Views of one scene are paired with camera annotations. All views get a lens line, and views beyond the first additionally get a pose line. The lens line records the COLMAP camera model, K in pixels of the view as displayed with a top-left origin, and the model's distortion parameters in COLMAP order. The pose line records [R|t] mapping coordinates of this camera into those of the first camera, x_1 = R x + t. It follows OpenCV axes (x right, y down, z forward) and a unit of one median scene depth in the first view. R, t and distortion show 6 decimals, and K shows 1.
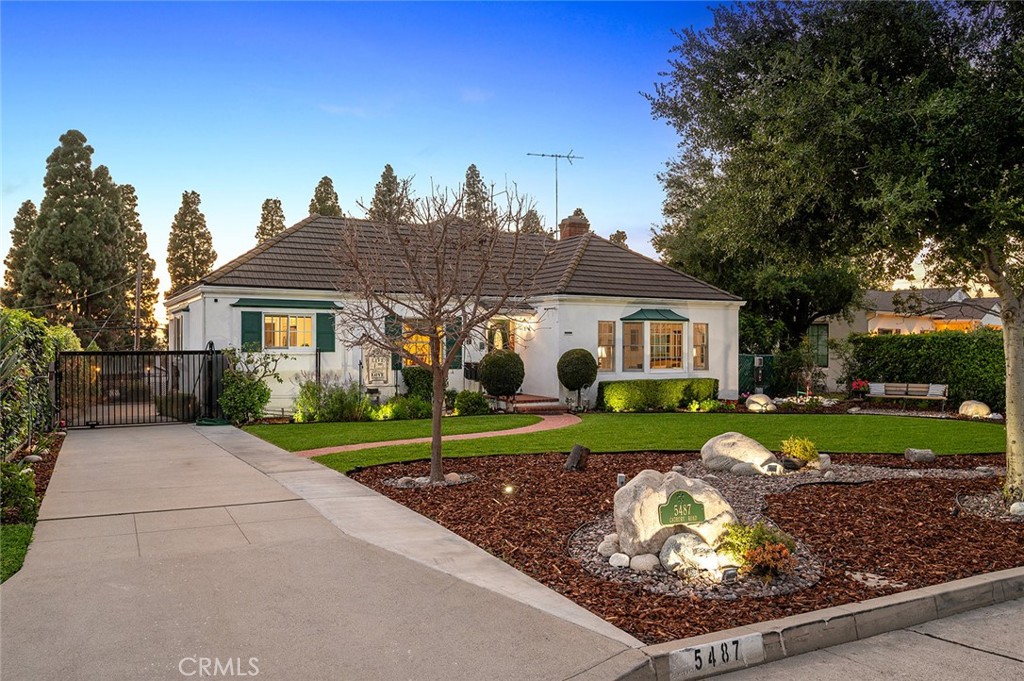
lens RADIAL K [[803.1, 0, 512.0], [0, 803.1, 340.5], [0, 0, 1]] dist [-0.007274, 0.001484]
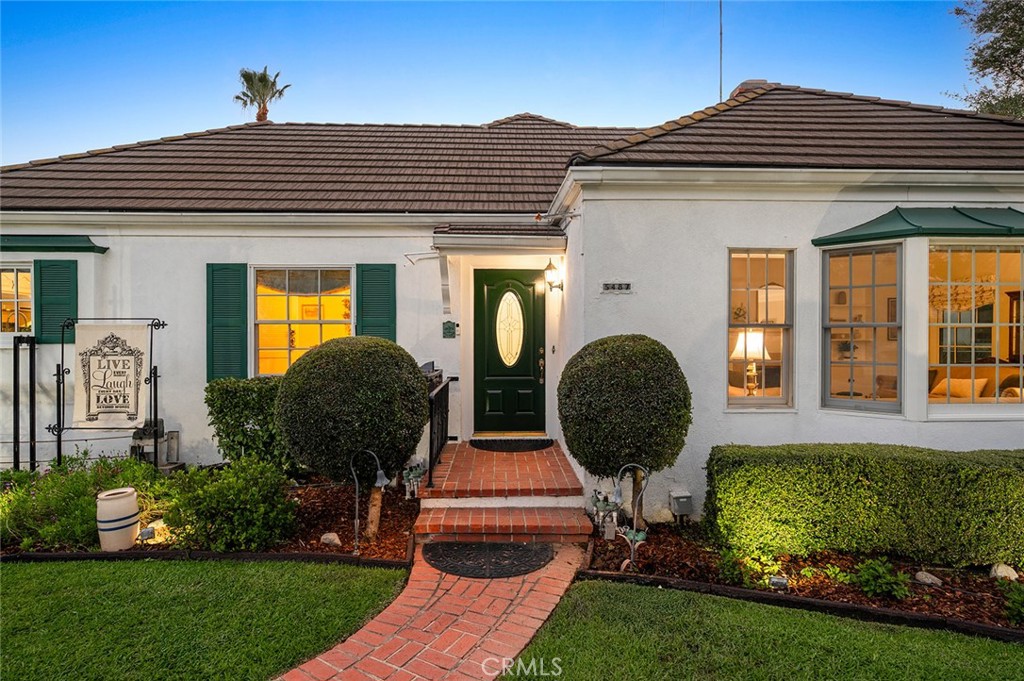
lens RADIAL K [[549.2, 0, 512.0], [0, 549.2, 340.5], [0, 0, 1]] dist [0.000548, 0.000418]
pose [[0.880214, 0.001288, -0.474576, 0.136432], [0.005591, 0.999899, 0.013083, 0.008880], [0.474545, -0.014169, 0.880117, 0.769746]]
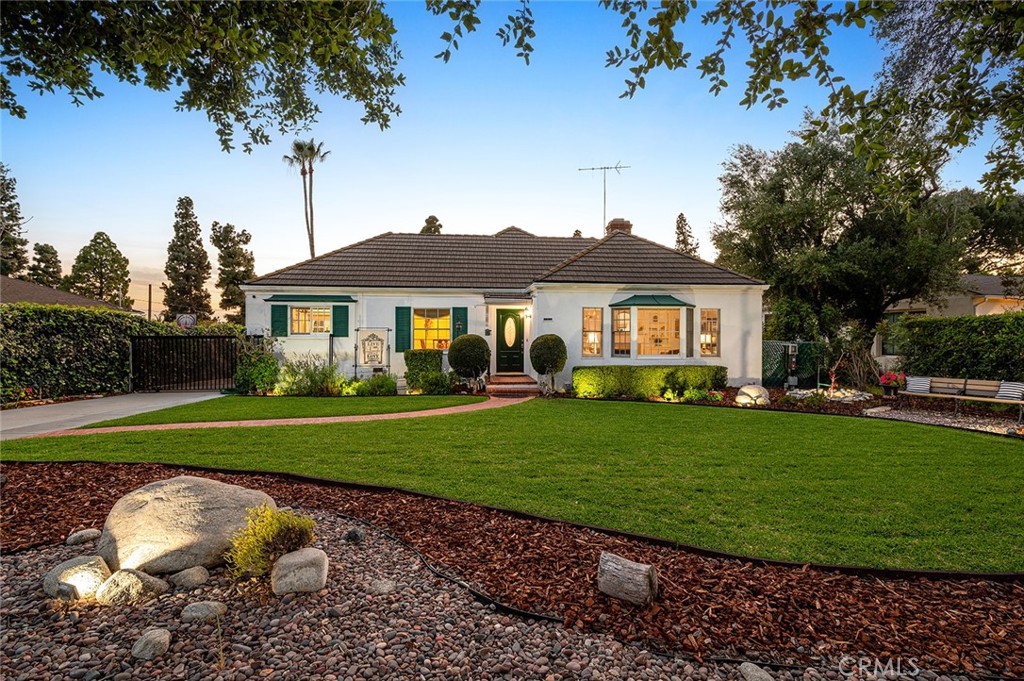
lens RADIAL K [[487.6, 0, 512.0], [0, 487.6, 340.5], [0, 0, 1]] dist [0.000814, 0.000601]
pose [[0.906549, 0.002570, -0.422094, 0.292049], [0.002041, 0.999943, 0.010473, 0.011298], [0.422097, -0.010356, 0.906492, 0.395090]]
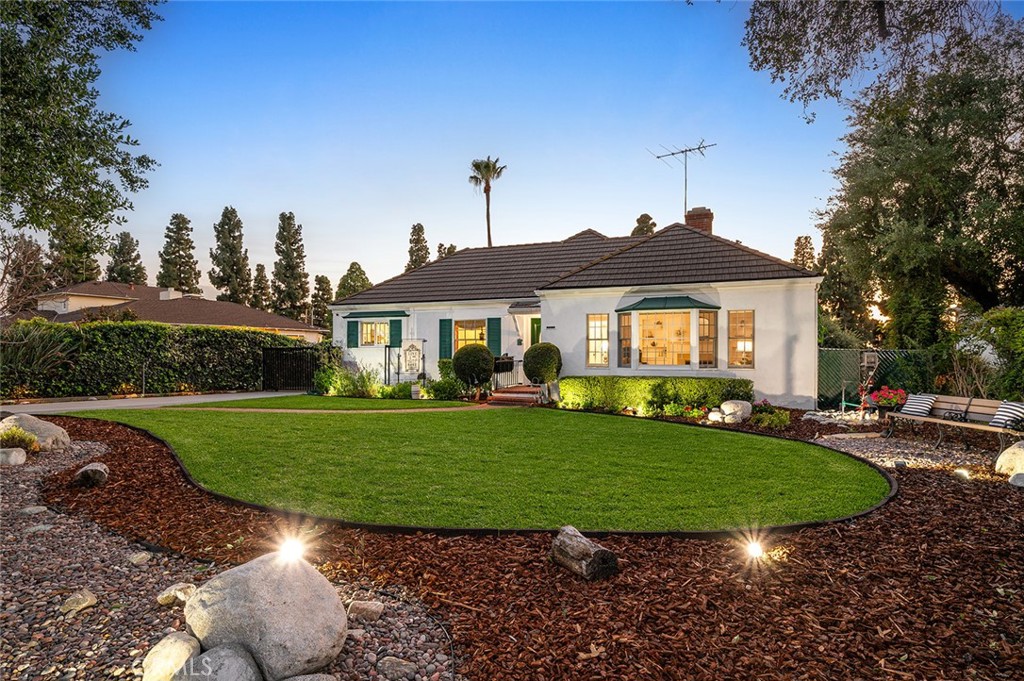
lens RADIAL K [[545.7, 0, 509.2], [0, 545.7, 355.6], [0, 0, 1]] dist [-0.001182, -0.000225]
pose [[0.616013, 0.002314, -0.787732, 0.573933], [0.007672, 0.999931, 0.008937, 0.019306], [0.787698, -0.011549, 0.615953, 0.522395]]
